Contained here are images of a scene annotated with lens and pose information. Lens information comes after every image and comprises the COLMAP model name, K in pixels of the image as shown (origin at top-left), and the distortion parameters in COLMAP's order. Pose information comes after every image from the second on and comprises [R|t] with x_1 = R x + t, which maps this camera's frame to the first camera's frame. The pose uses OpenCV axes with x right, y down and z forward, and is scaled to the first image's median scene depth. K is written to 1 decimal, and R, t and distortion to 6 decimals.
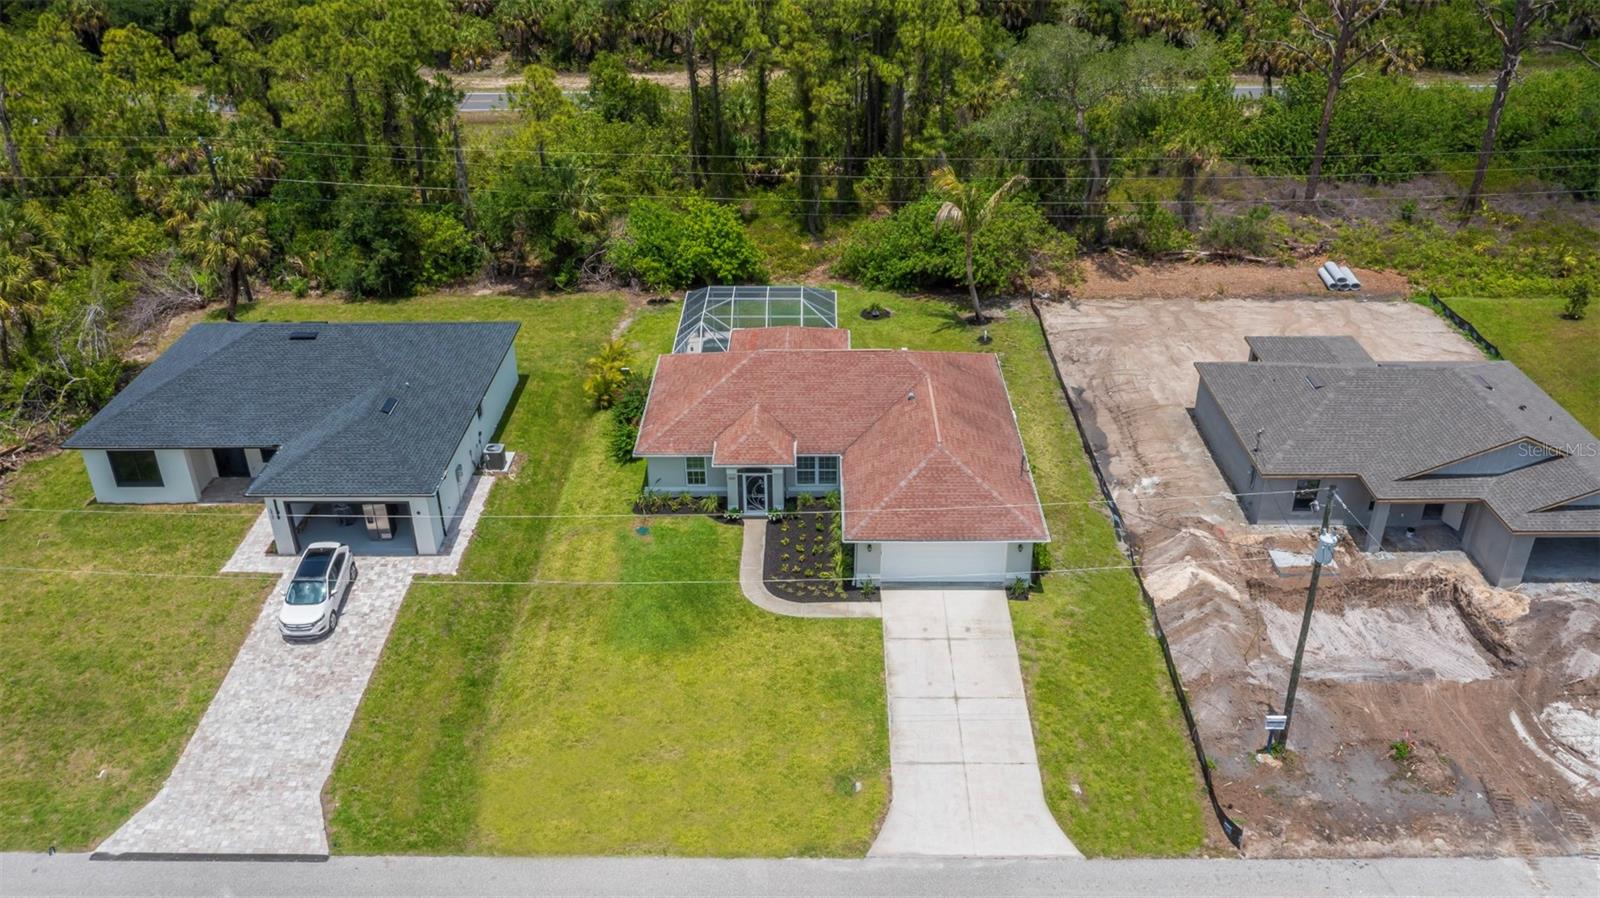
lens RADIAL K [[1283.8, 0, 800.0], [0, 1283.8, 449.0], [0, 0, 1]] dist [-0.010776, -0.005777]
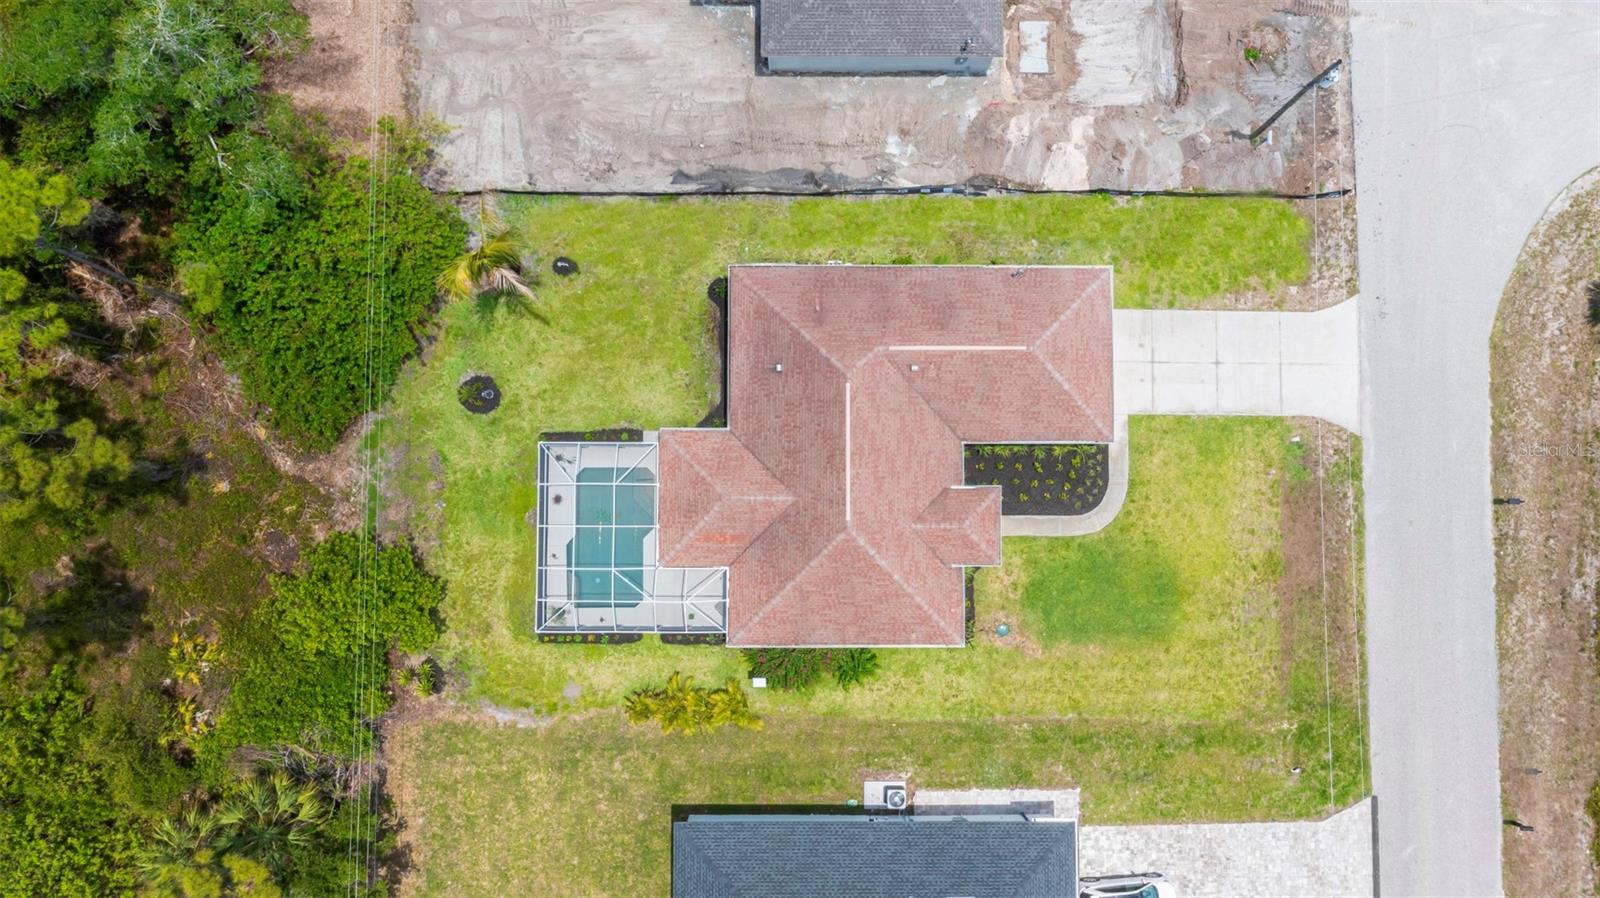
lens RADIAL K [[1283.8, 0, 800.0], [0, 1283.8, 449.0], [0, 0, 1]] dist [-0.010776, -0.005777]
pose [[-0.014249, -0.997487, 0.069408, -0.041971], [0.469359, 0.054620, 0.881317, -0.941771], [-0.882893, 0.045135, 0.467401, 0.620437]]
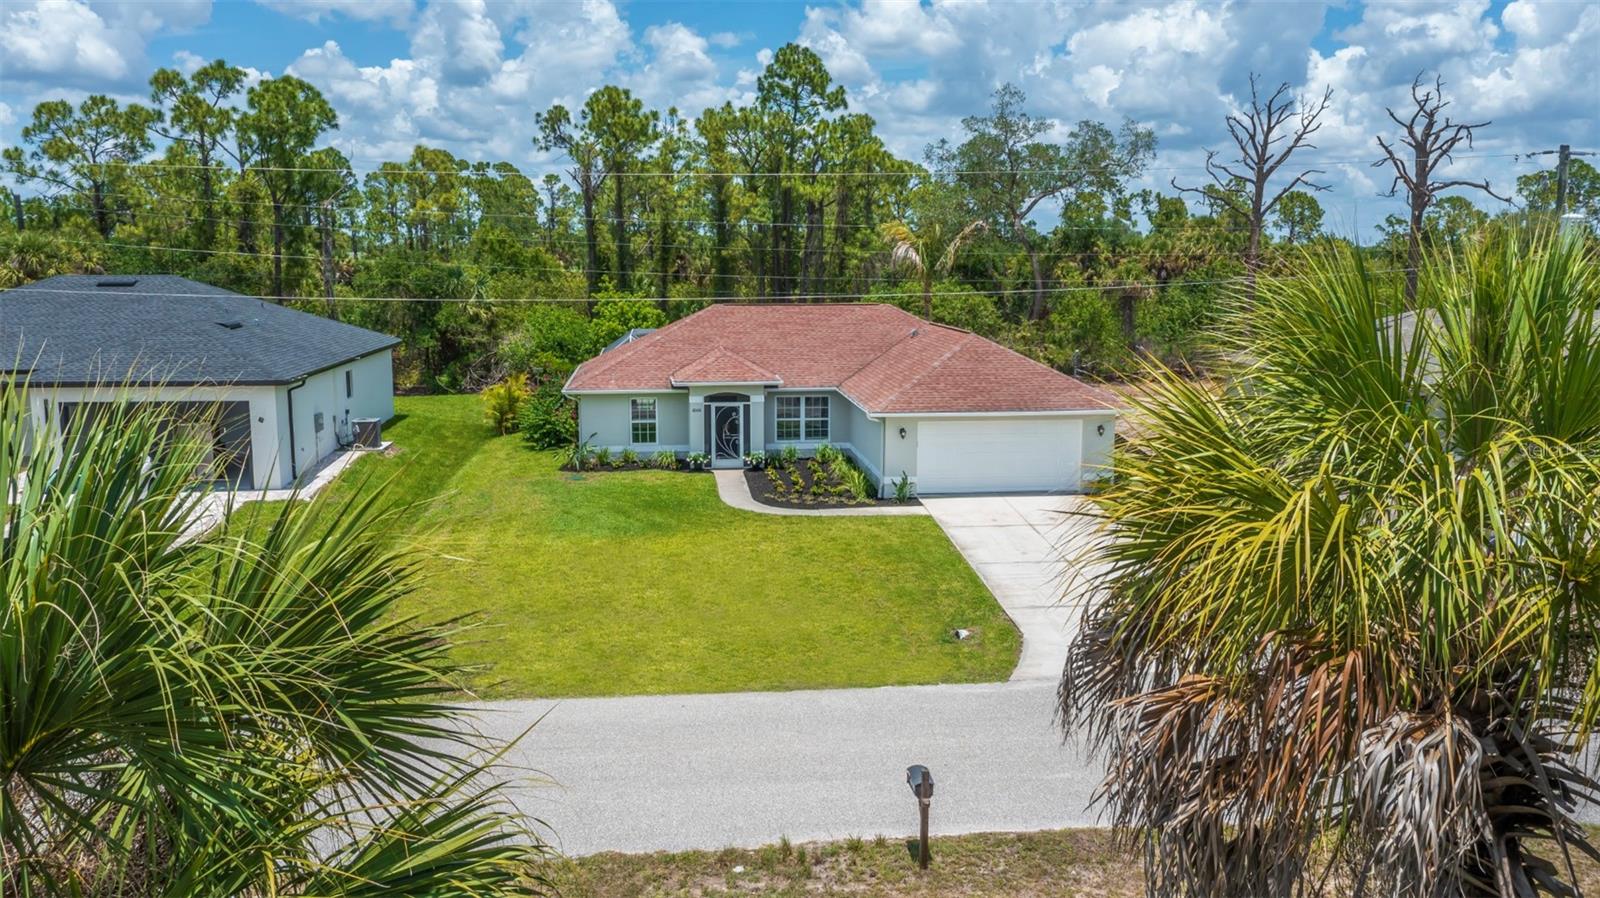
lens RADIAL K [[1283.8, 0, 800.0], [0, 1283.8, 449.0], [0, 0, 1]] dist [-0.010776, -0.005777]
pose [[0.991922, -0.012601, 0.126219, -0.085576], [0.054910, 0.939644, -0.337718, 0.292610], [-0.114345, 0.341921, 0.932746, 0.289630]]
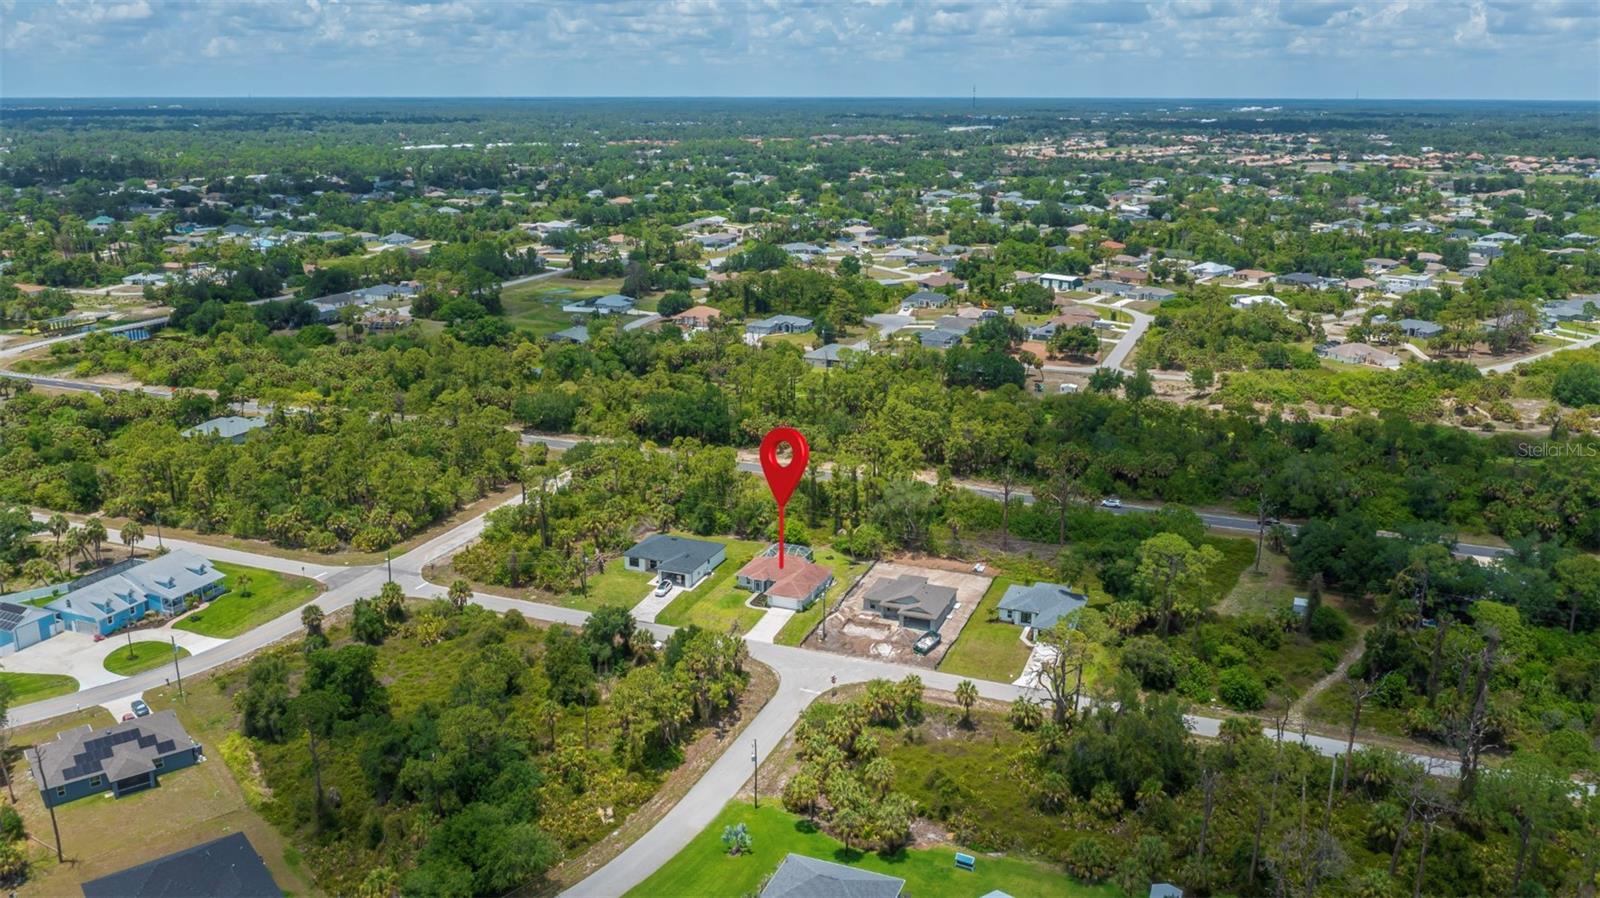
lens RADIAL K [[1283.8, 0, 800.0], [0, 1283.8, 449.0], [0, 0, 1]] dist [-0.010776, -0.005777]
pose [[0.935678, 0.109981, -0.335278, 1.488699], [-0.181540, 0.964826, -0.190144, 0.380308], [0.302572, 0.238780, 0.922732, -3.067518]]
